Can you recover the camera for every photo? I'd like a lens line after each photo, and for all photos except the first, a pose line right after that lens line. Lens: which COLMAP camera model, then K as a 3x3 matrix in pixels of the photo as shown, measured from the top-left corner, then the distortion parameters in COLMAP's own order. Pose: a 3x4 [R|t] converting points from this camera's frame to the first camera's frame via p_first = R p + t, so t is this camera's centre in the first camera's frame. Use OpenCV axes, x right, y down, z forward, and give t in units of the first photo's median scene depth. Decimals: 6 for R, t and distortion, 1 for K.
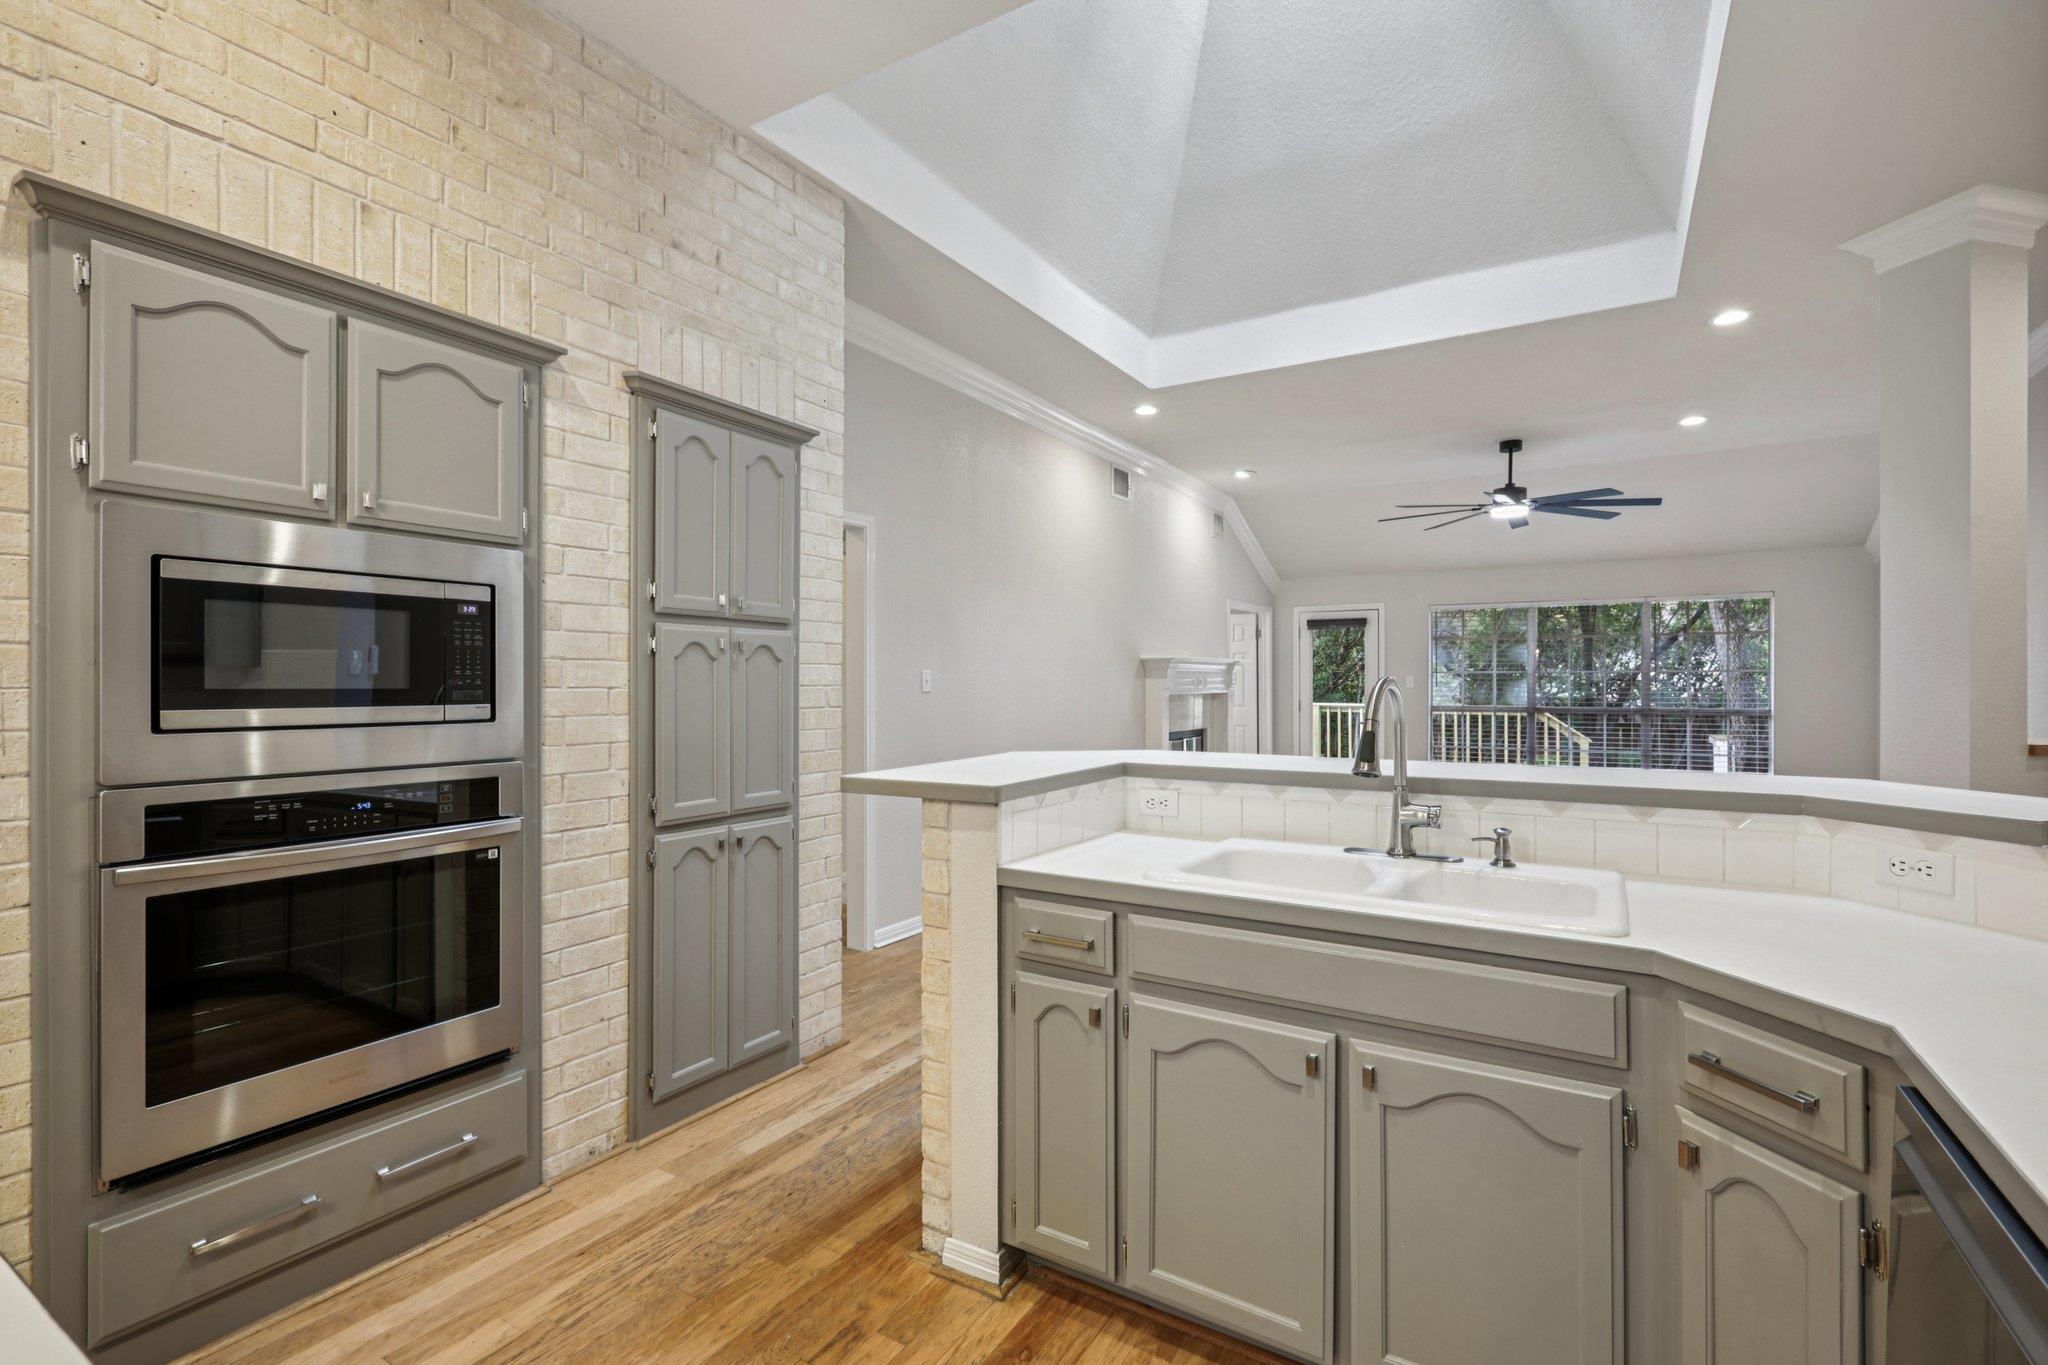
lens RADIAL K [[922.8, 0, 1035.0], [0, 922.8, 679.3], [0, 0, 1]] dist [0.001067, -0.000425]
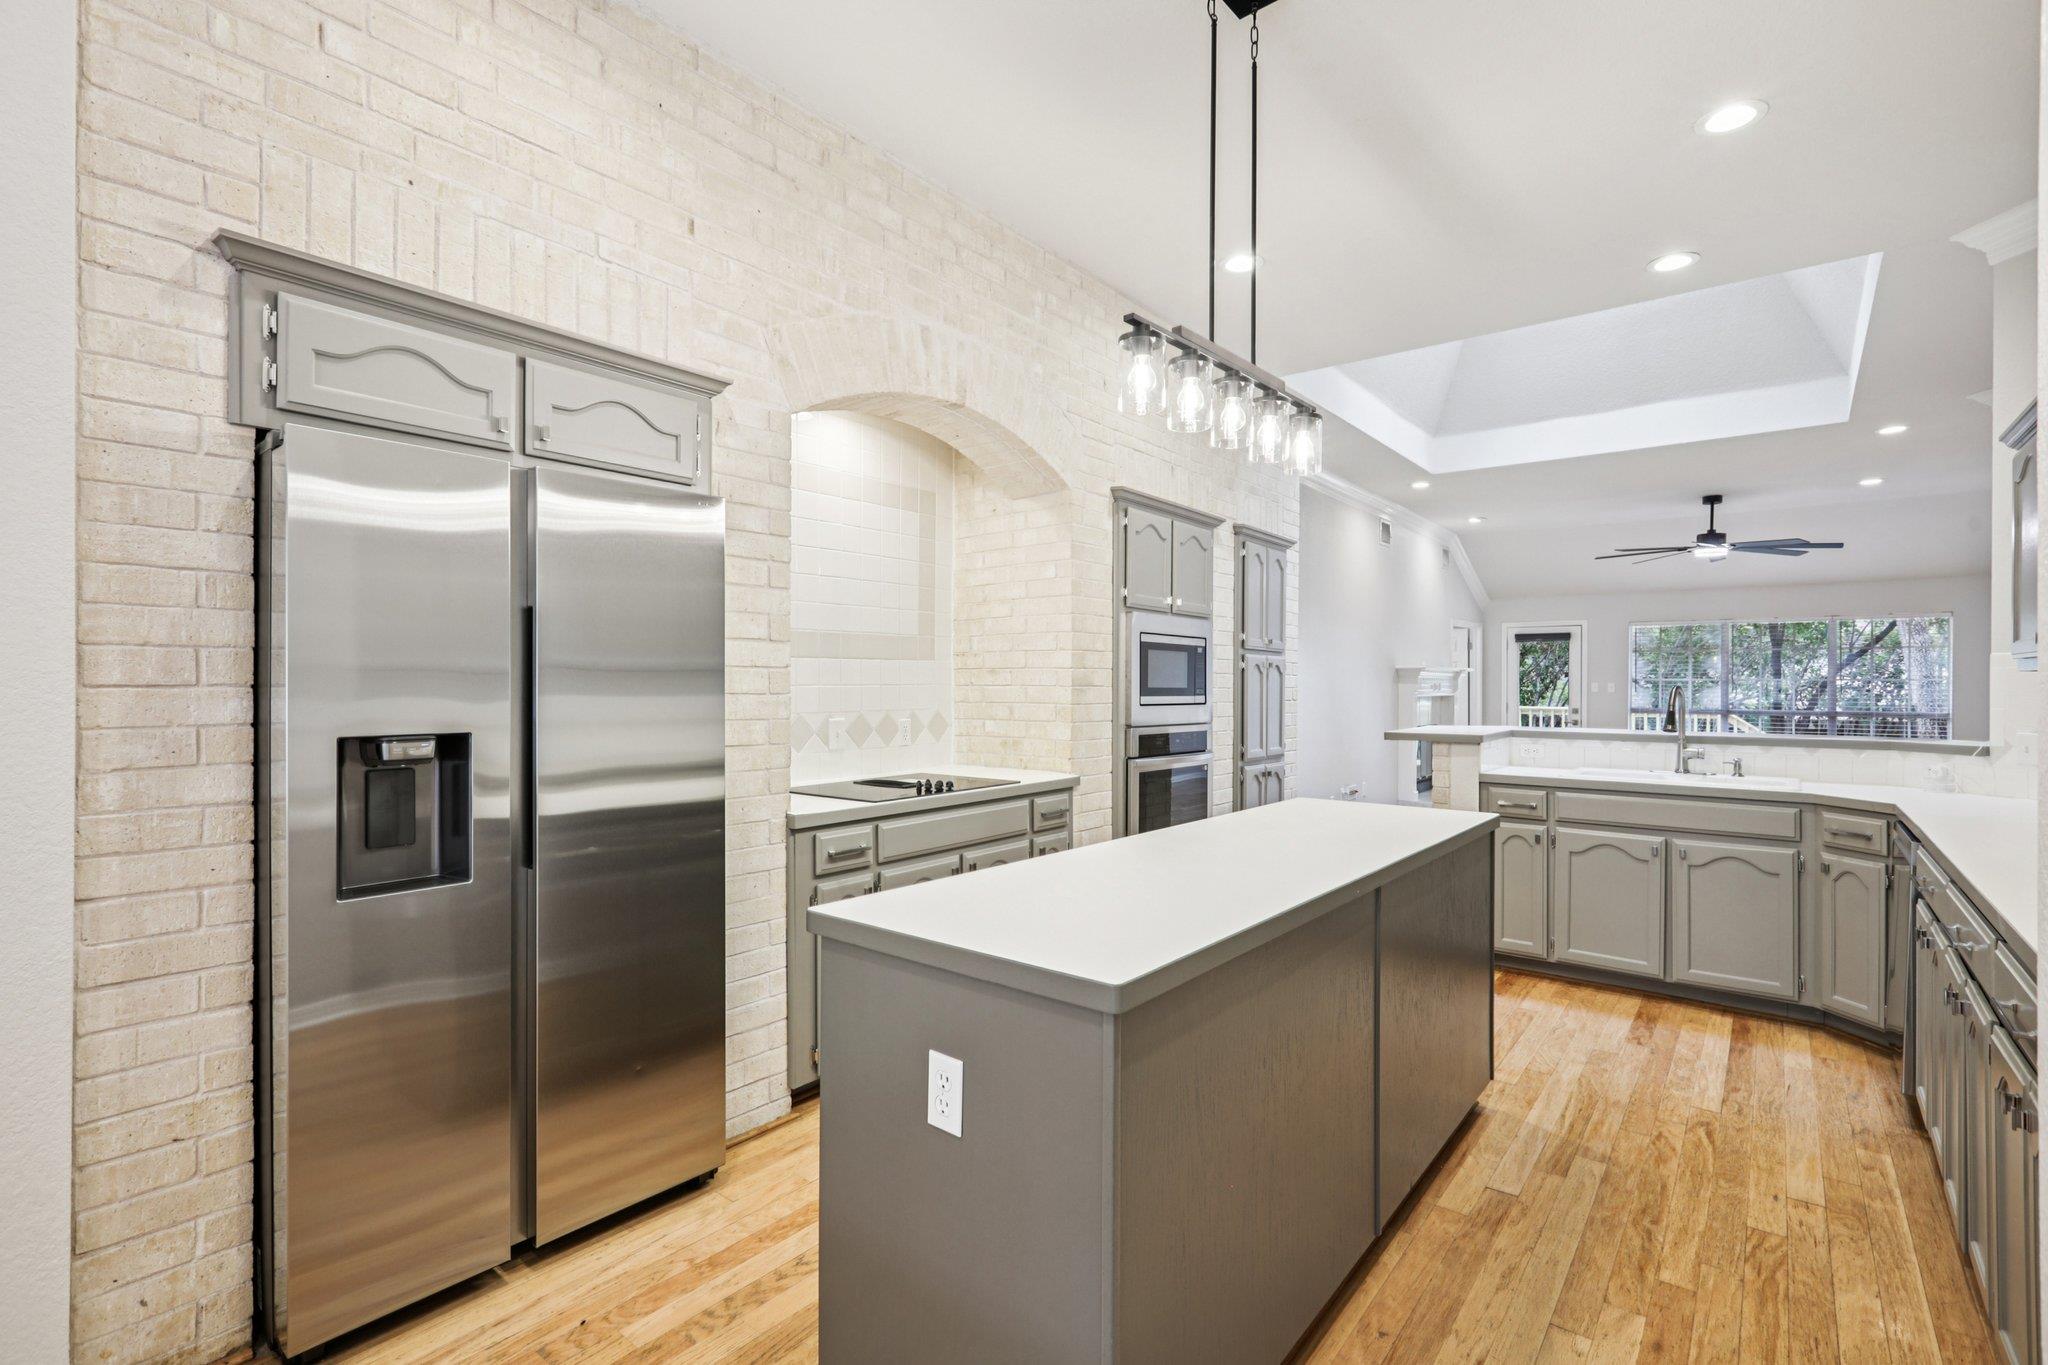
lens RADIAL K [[947.4, 0, 1024.0], [0, 947.4, 682.5], [0, 0, 1]] dist [0.000042, -0.000715]
pose [[0.991535, 0.005943, -0.129702, -0.700385], [-0.005877, 0.999982, 0.000887, -0.002246], [0.129705, -0.000117, 0.991553, -1.142551]]
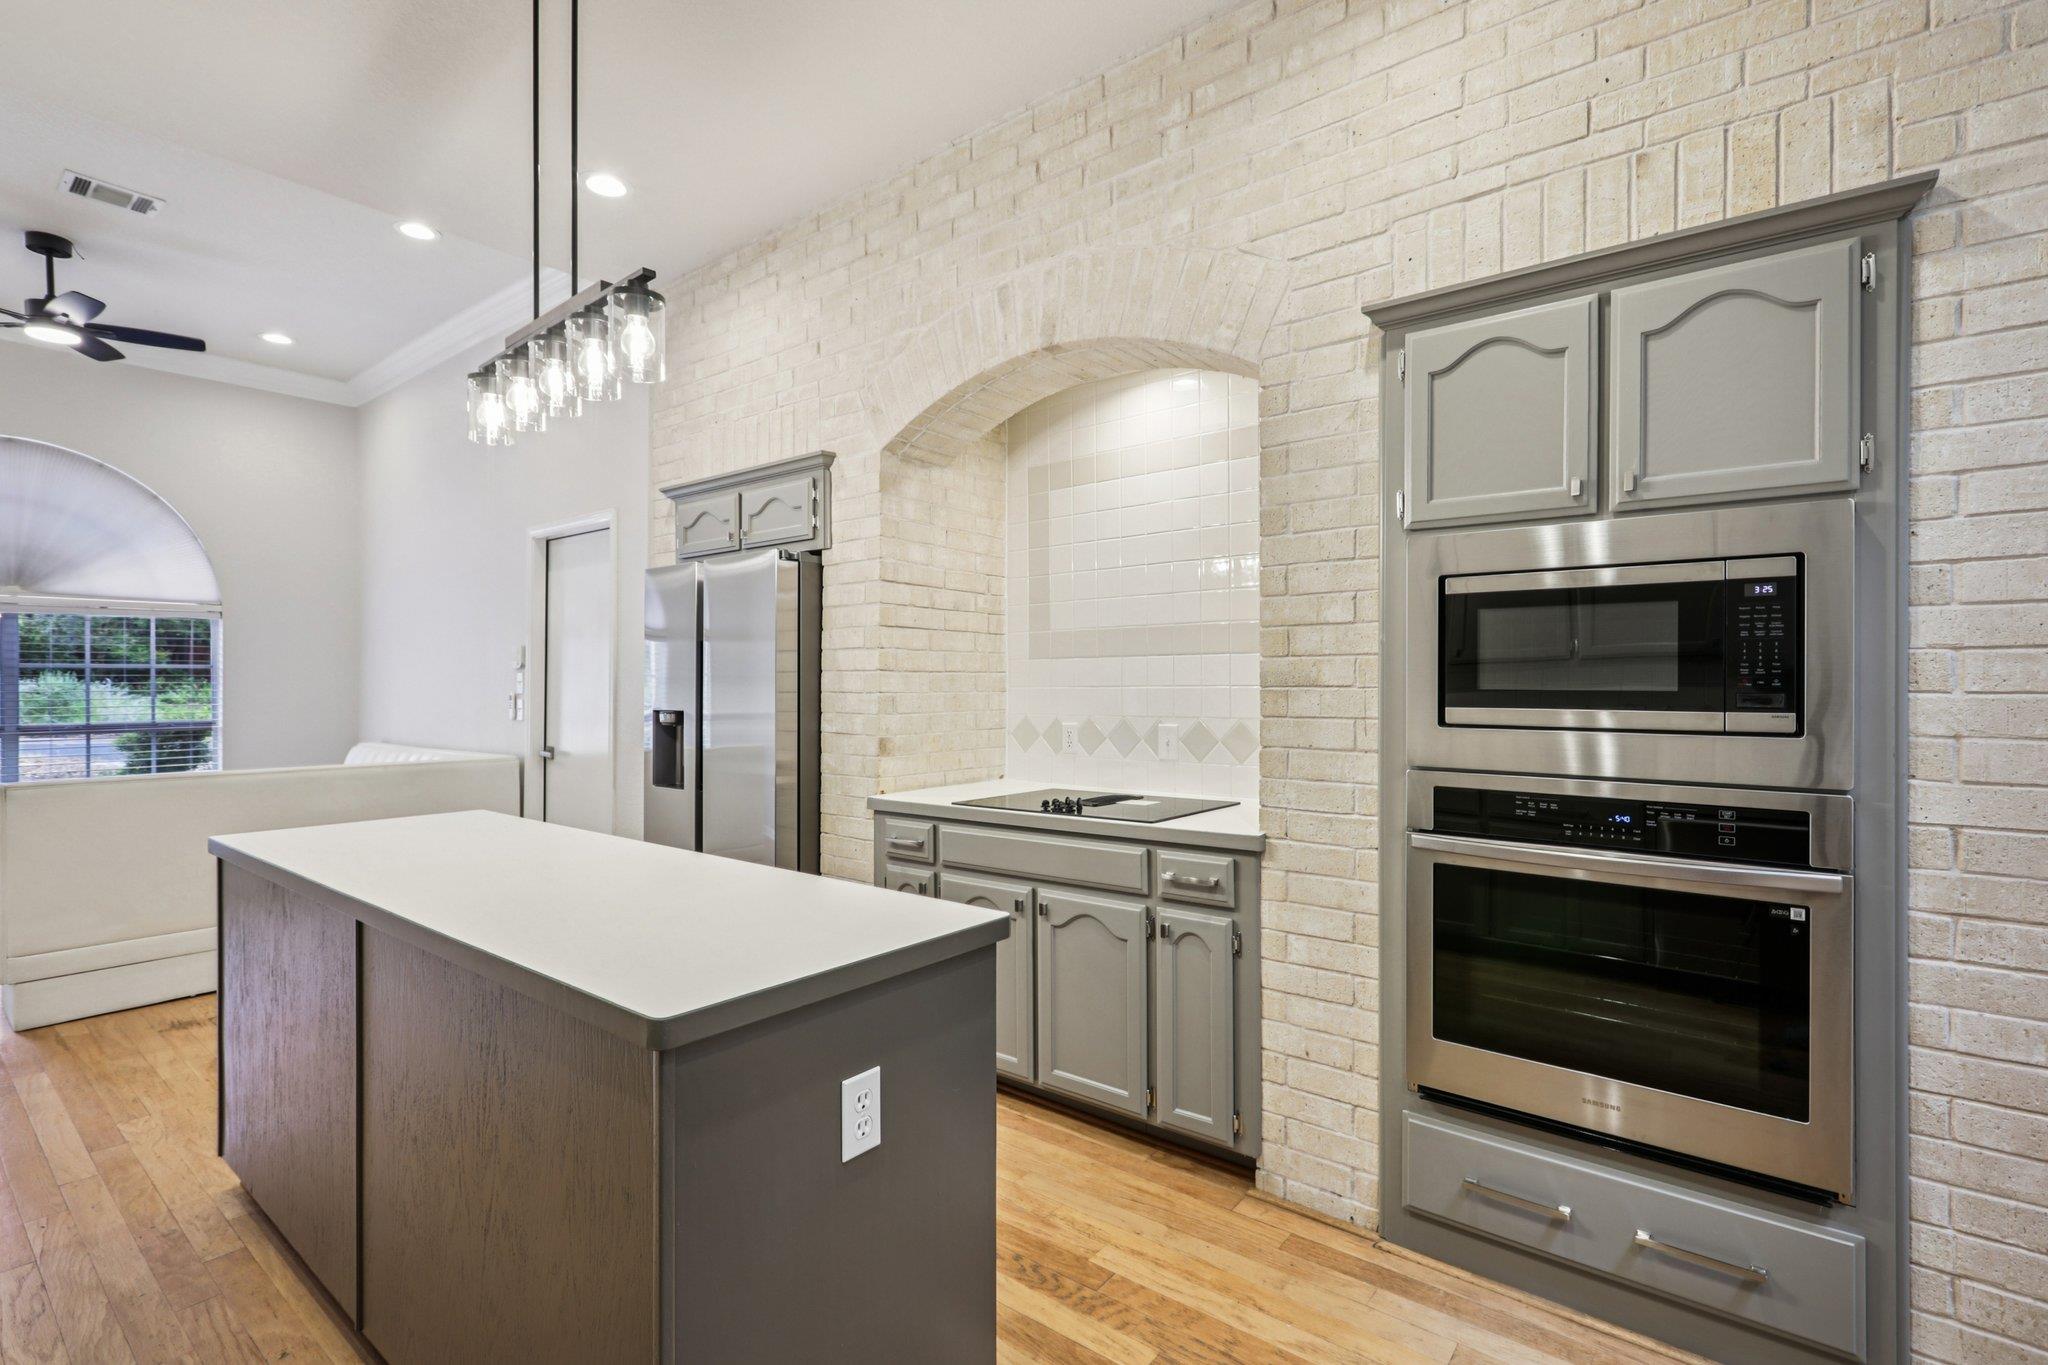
lens RADIAL K [[934.6, 0, 1032.2], [0, 934.6, 684.0], [0, 0, 1]] dist [0.000154, -0.000166]
pose [[-0.119463, 0.000178, -0.992839, 0.228241], [0.001557, 0.999999, -0.000008, 0.002388], [0.992837, -0.001547, -0.119463, 0.466599]]
